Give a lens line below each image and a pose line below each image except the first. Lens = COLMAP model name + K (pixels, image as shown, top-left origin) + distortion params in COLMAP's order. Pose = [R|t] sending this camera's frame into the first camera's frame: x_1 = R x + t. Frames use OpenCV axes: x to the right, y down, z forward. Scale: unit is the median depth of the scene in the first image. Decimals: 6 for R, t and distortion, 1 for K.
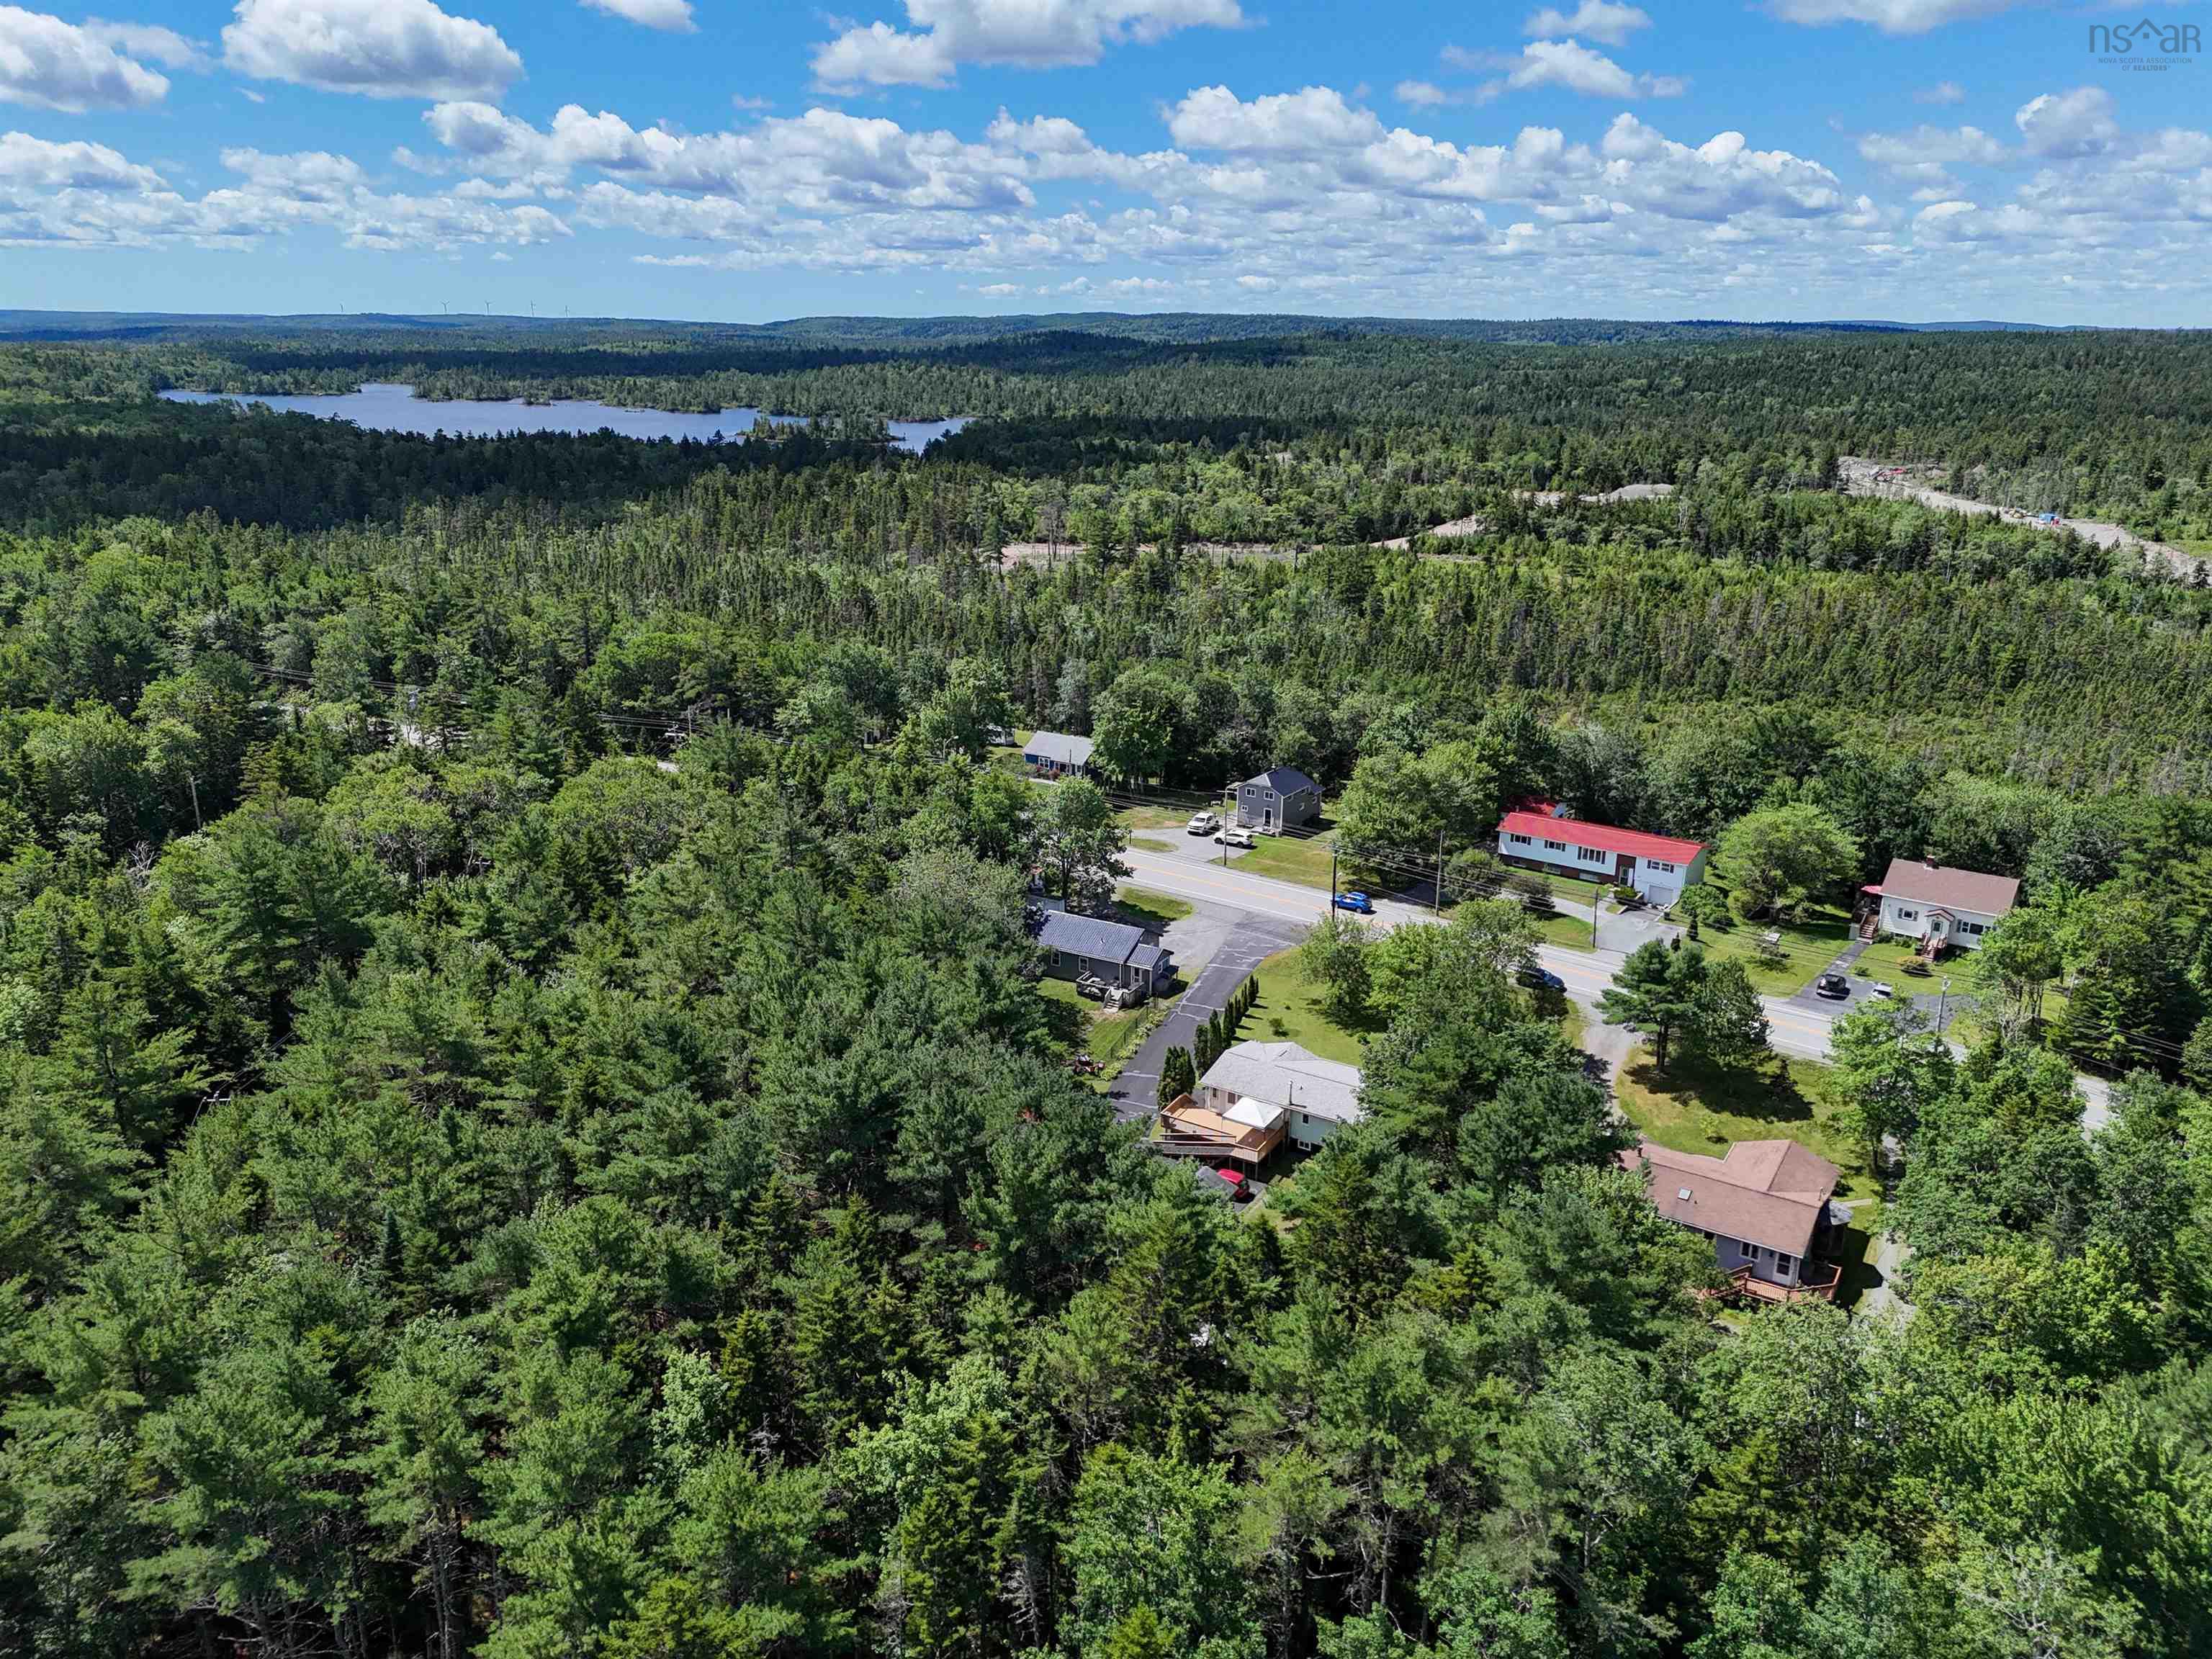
lens RADIAL K [[1625.3, 0, 1115.7], [0, 1625.3, 829.2], [0, 0, 1]] dist [0.073597, -0.069330]
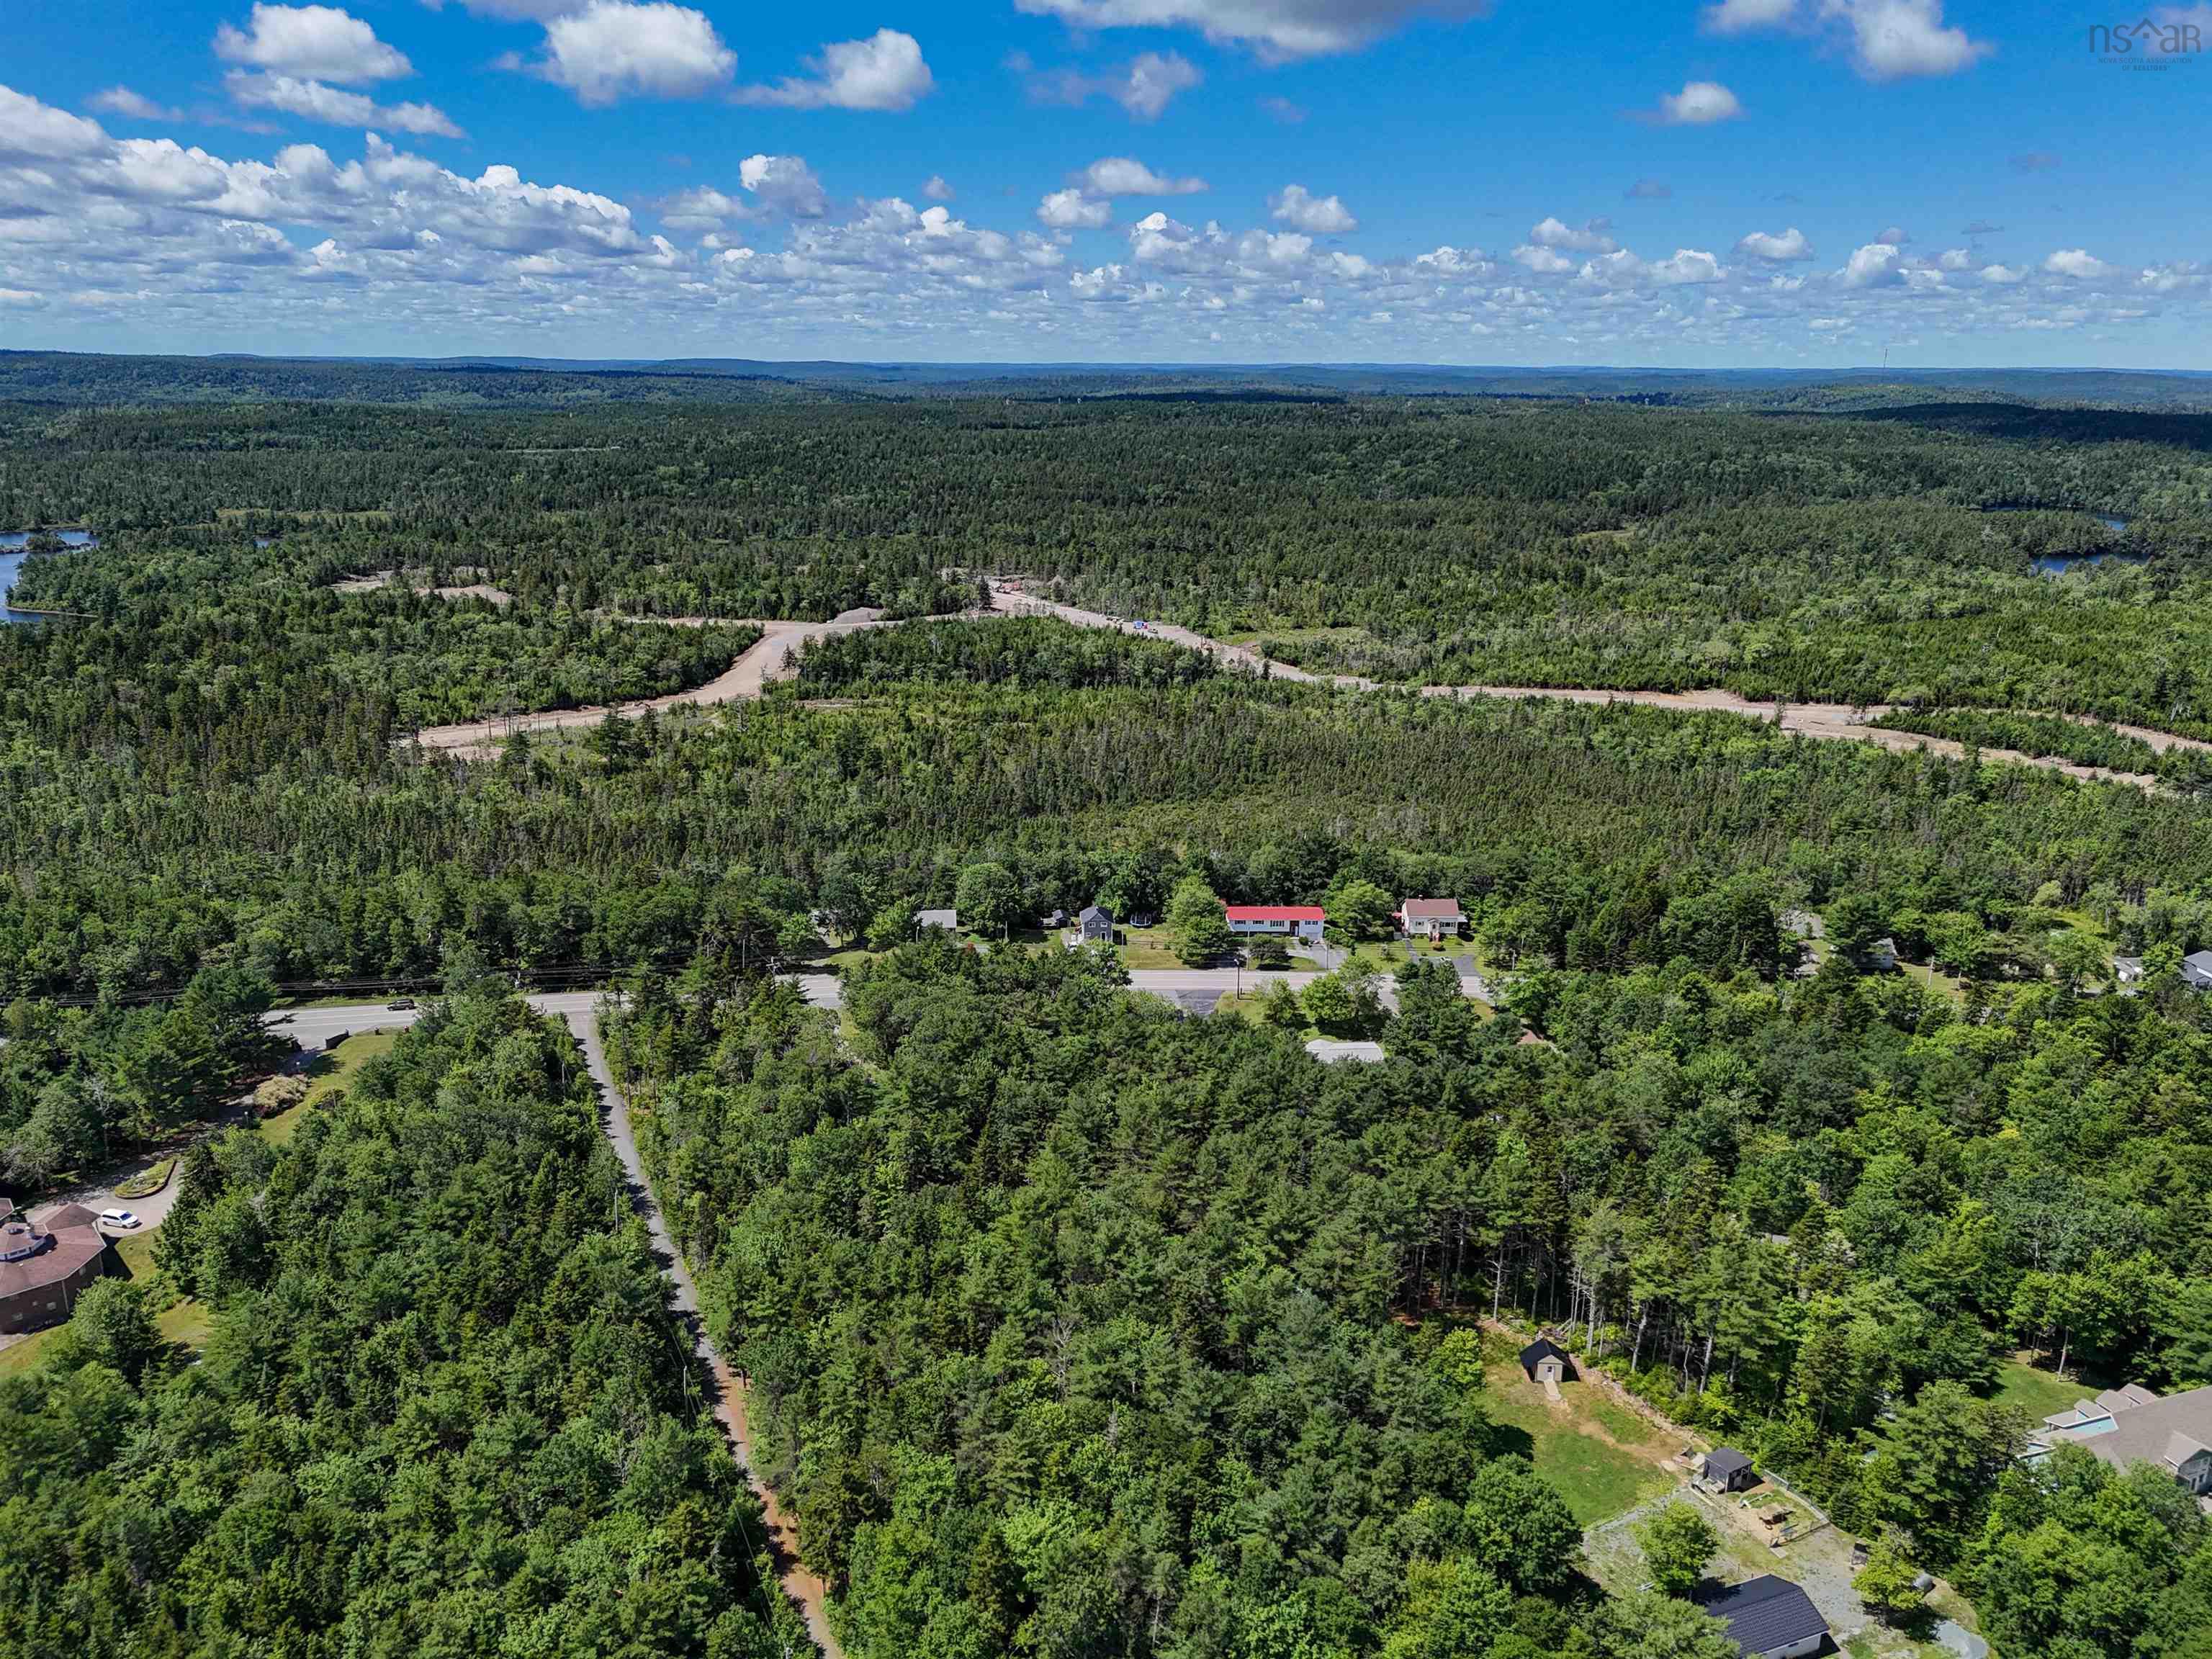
lens RADIAL K [[1625.3, 0, 1110.9], [0, 1625.3, 833.5], [0, 0, 1]] dist [0.073597, -0.069330]
pose [[0.800829, -0.166858, 0.575179, -0.843302], [0.173655, 0.983840, 0.043627, -0.182594], [-0.573163, 0.064945, 0.816863, -0.423460]]
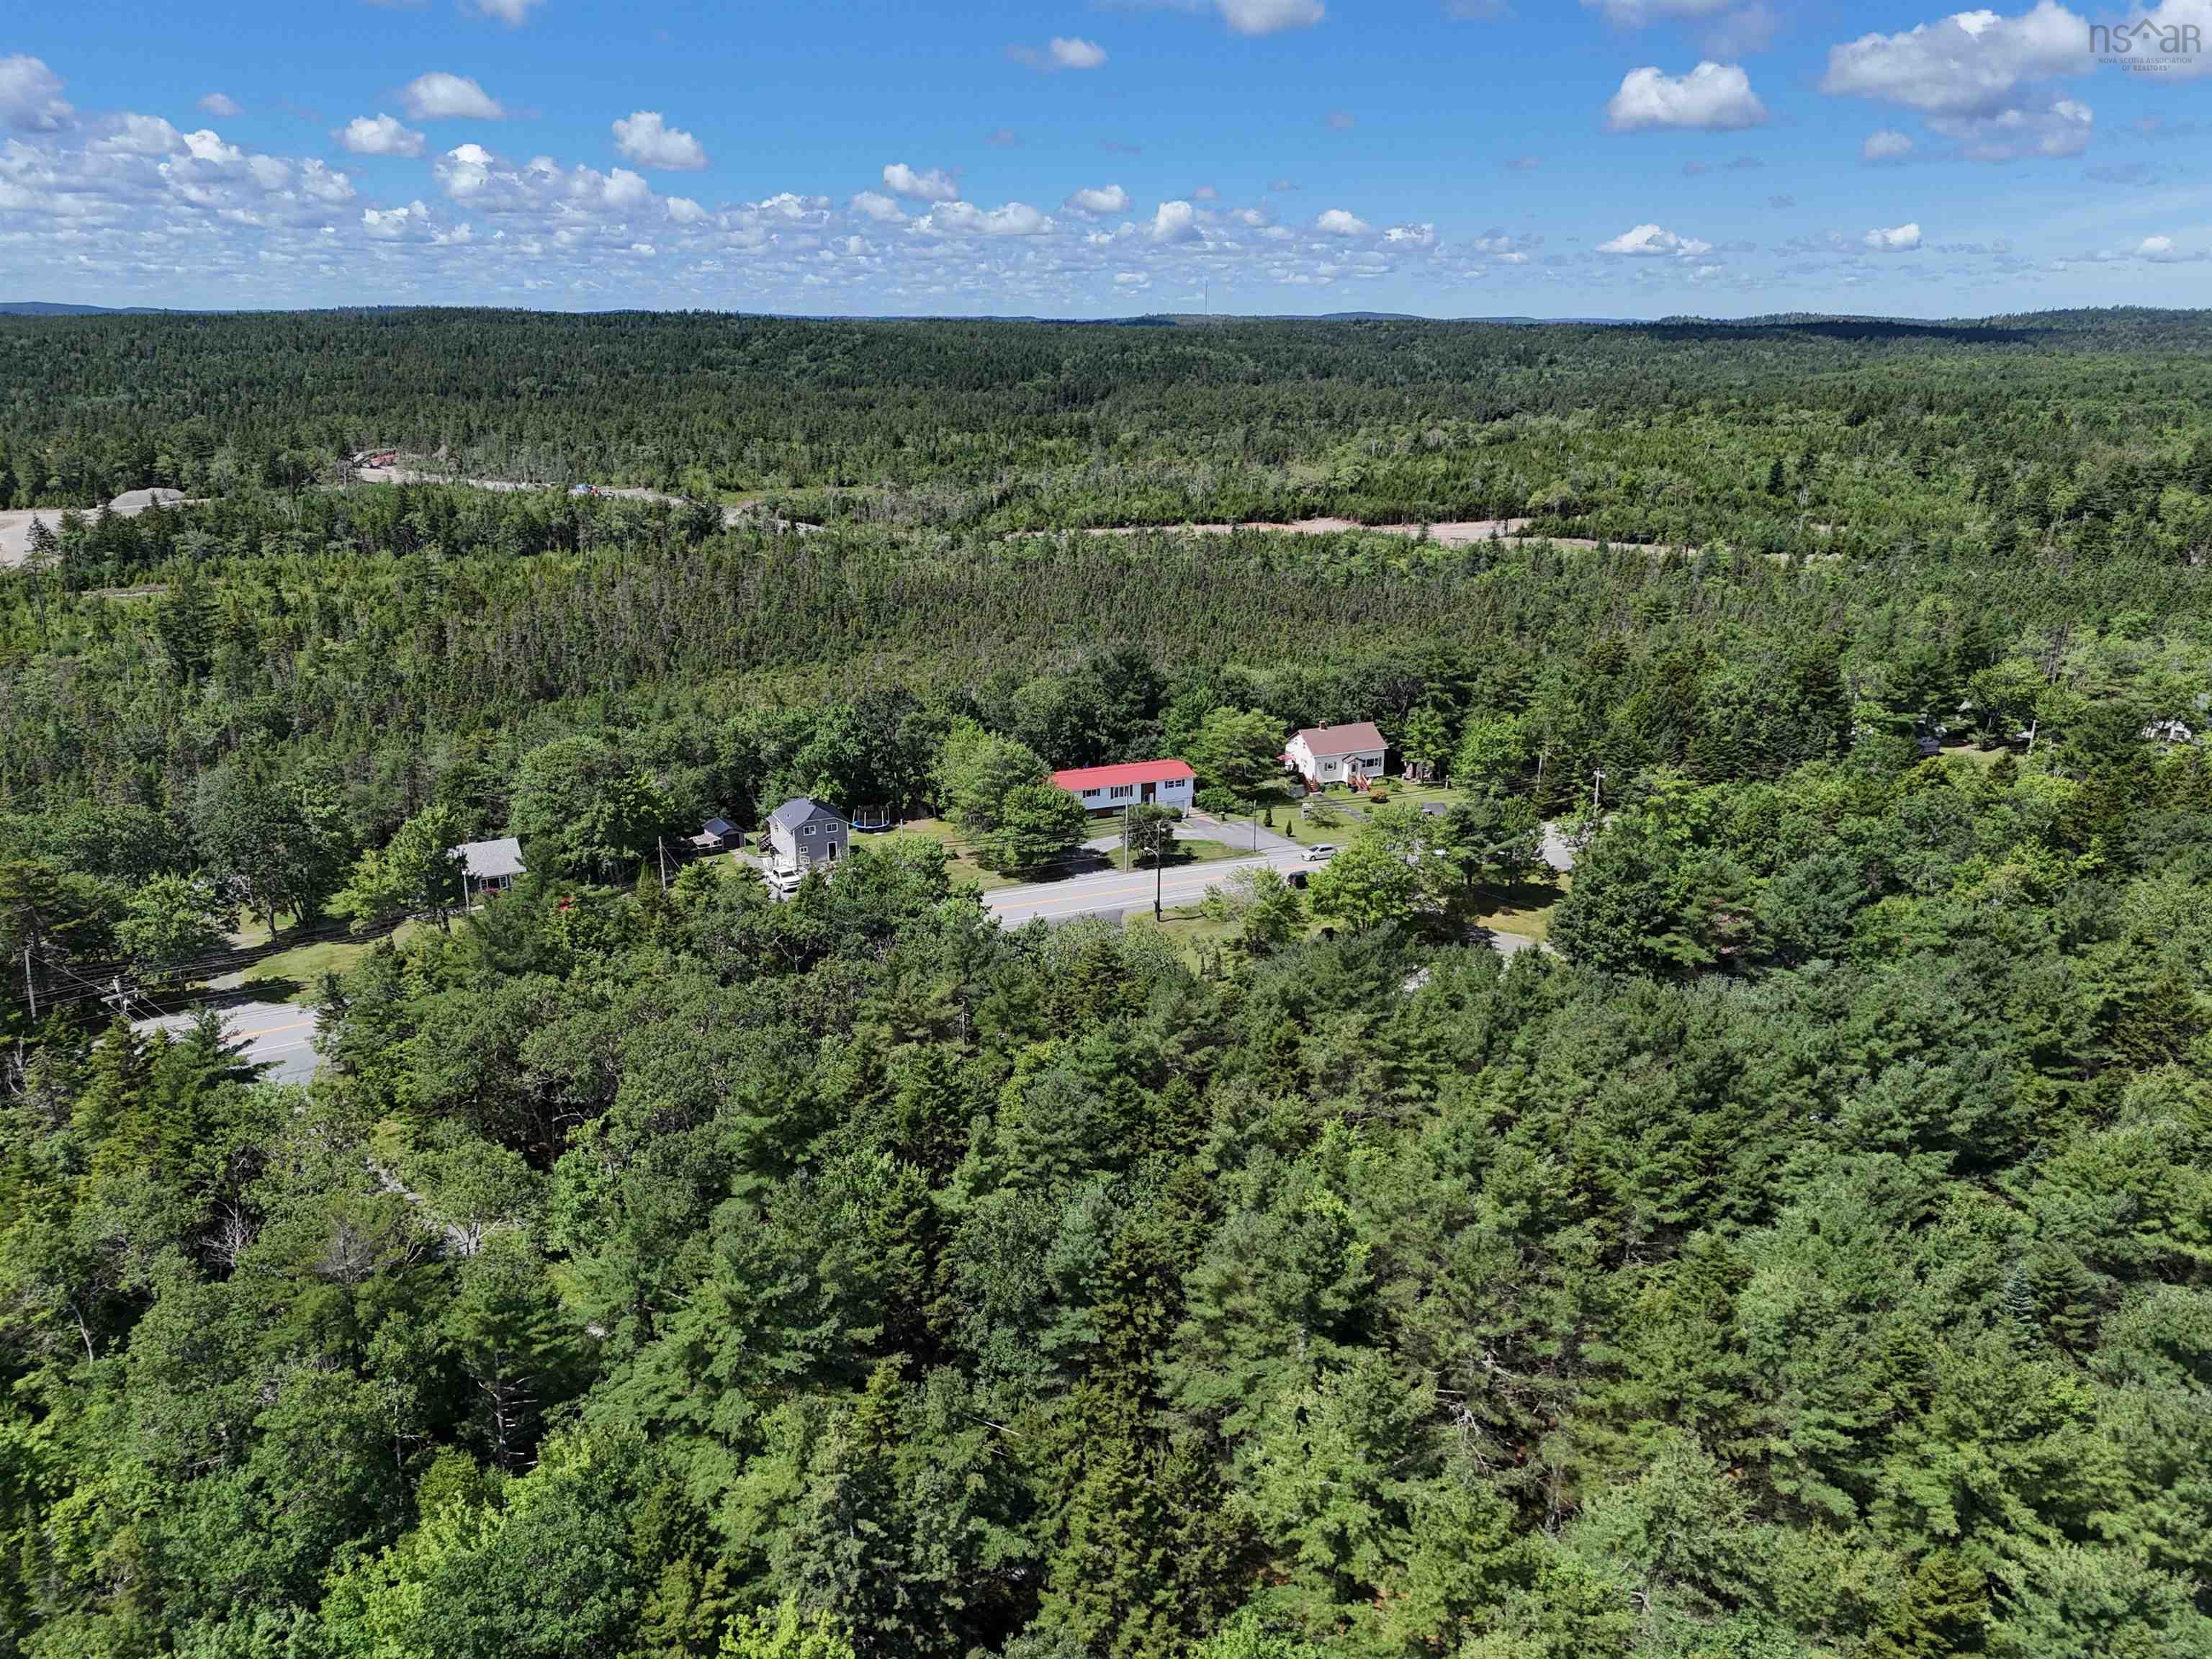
lens RADIAL K [[1625.3, 0, 1114.6], [0, 1625.3, 827.2], [0, 0, 1]] dist [0.073597, -0.069330]
pose [[0.512114, -0.261883, 0.818020, -0.547900], [0.254376, 0.955903, 0.146775, -0.109421], [-0.820385, 0.132919, 0.556148, 0.331439]]
